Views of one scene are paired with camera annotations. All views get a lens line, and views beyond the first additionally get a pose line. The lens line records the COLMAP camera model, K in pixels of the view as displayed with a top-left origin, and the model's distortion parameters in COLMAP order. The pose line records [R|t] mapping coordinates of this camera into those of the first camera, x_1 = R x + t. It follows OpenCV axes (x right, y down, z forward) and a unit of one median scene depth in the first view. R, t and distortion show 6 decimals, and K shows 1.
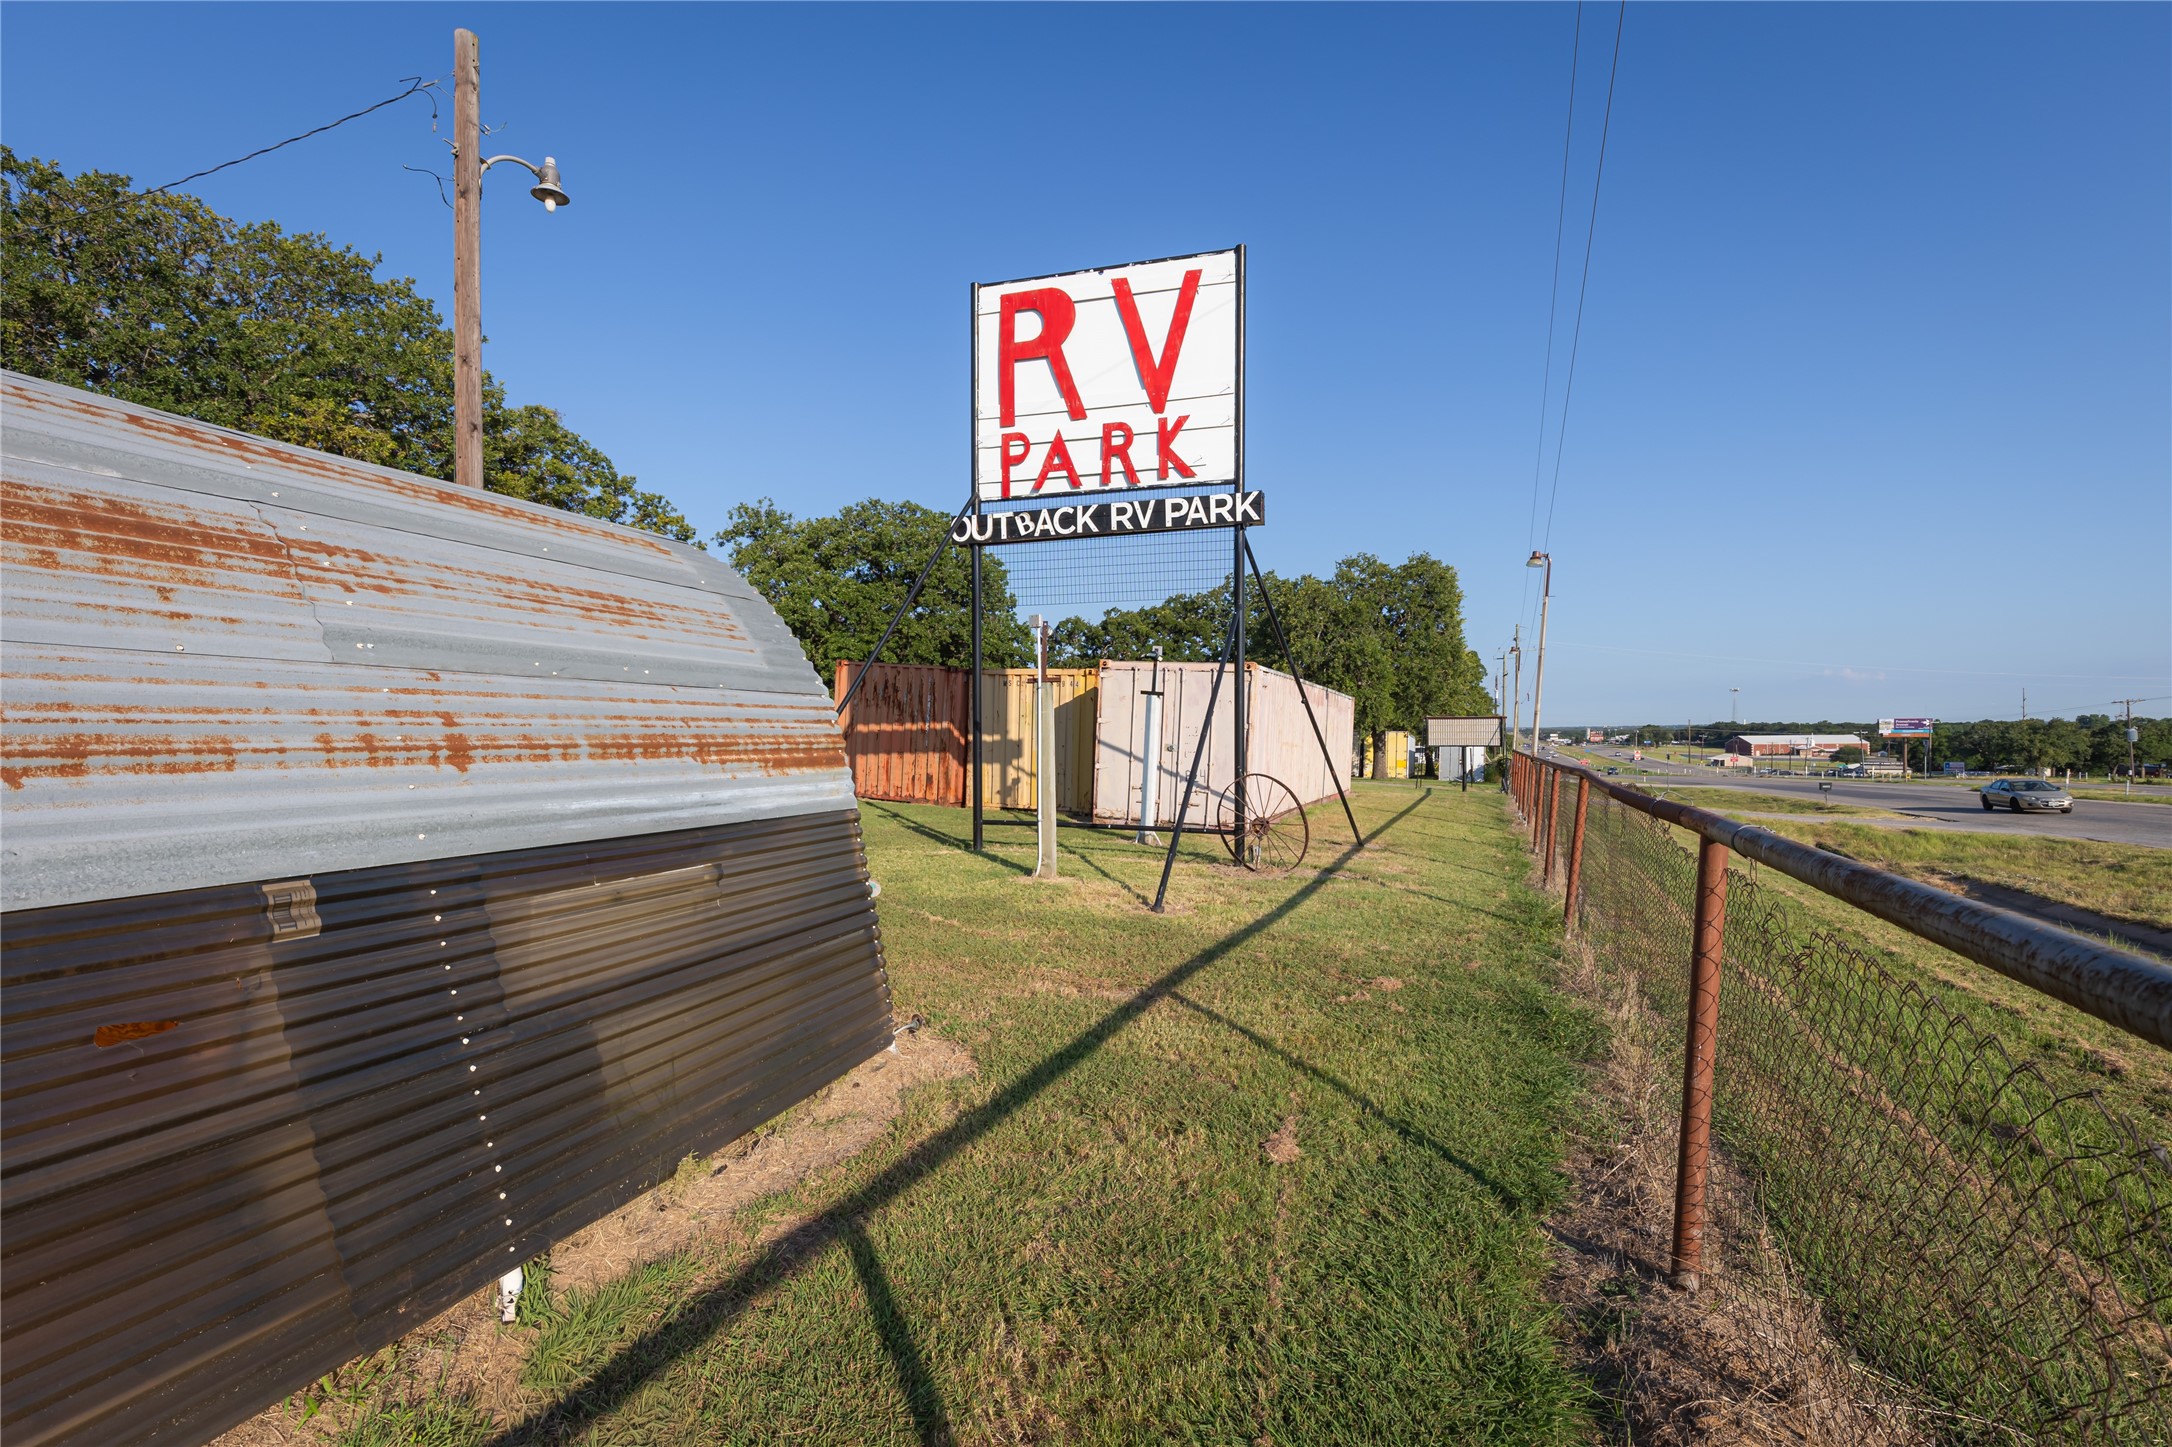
lens RADIAL K [[994.7, 0, 1089.3], [0, 994.7, 734.0], [0, 0, 1]] dist [0.002359, 0.000074]
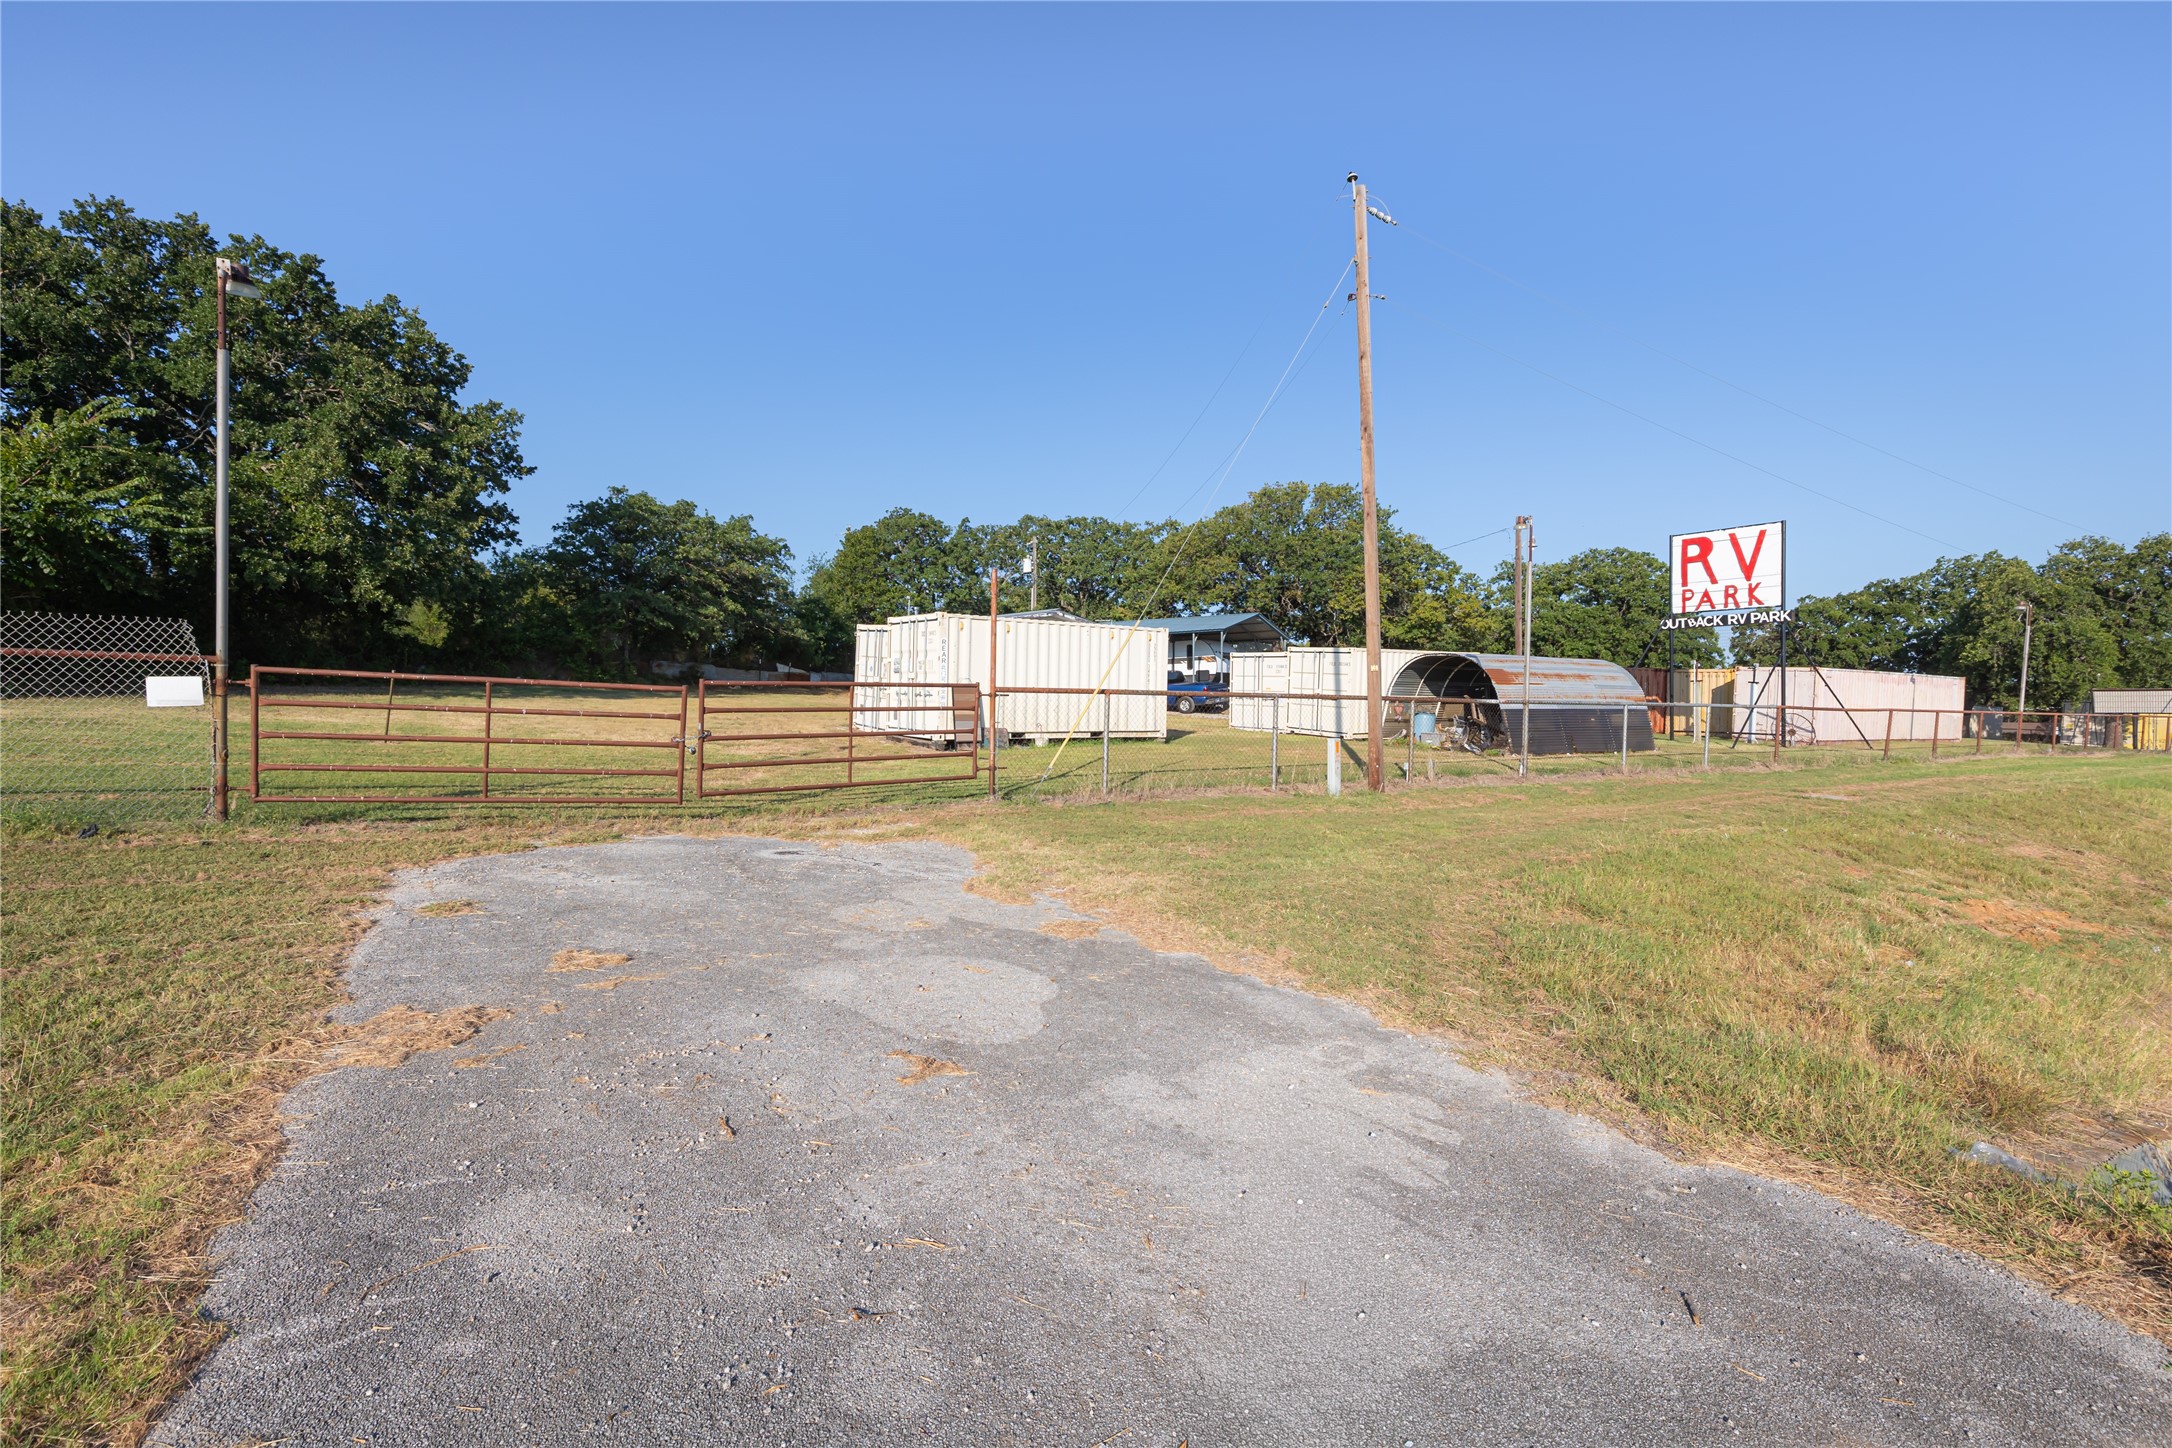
lens RADIAL K [[994.7, 0, 1087.1], [0, 994.7, 708.1], [0, 0, 1]] dist [0.002359, 0.000074]
pose [[0.800892, 0.004708, -0.598791, 0.245005], [-0.004777, 0.999988, 0.001474, 0.029008], [0.598790, 0.001680, 0.800904, -2.196952]]
